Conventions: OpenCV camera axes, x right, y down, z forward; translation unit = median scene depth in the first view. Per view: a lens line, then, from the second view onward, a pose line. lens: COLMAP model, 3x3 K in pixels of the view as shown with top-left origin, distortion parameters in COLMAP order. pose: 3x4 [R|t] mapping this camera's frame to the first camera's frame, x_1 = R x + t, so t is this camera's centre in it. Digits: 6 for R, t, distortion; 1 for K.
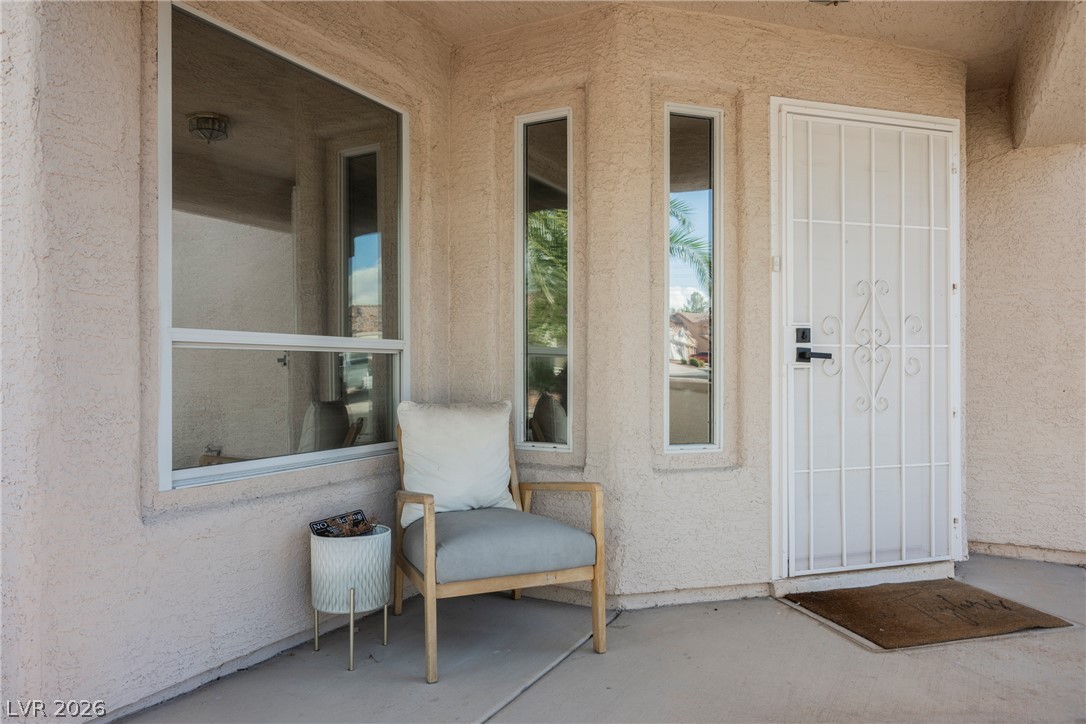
lens RADIAL K [[746.6, 0, 542.9], [0, 746.6, 363.8], [0, 0, 1]] dist [-0.000591, 0.002477]
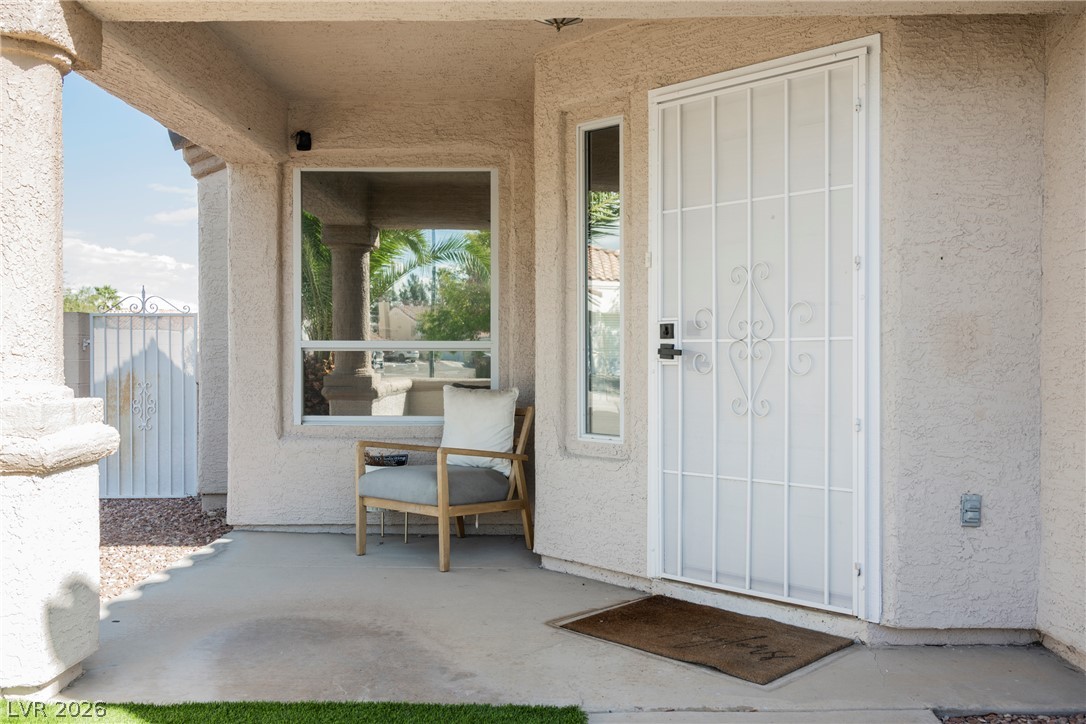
lens RADIAL K [[993.9, 0, 542.8], [0, 993.9, 362.9], [0, 0, 1]] dist [0.005894, 0.000000]
pose [[0.452803, 0.008557, -0.891570, 1.432439], [0.003297, 0.999931, 0.011272, -0.012132], [0.891605, -0.008043, 0.452743, 0.274600]]
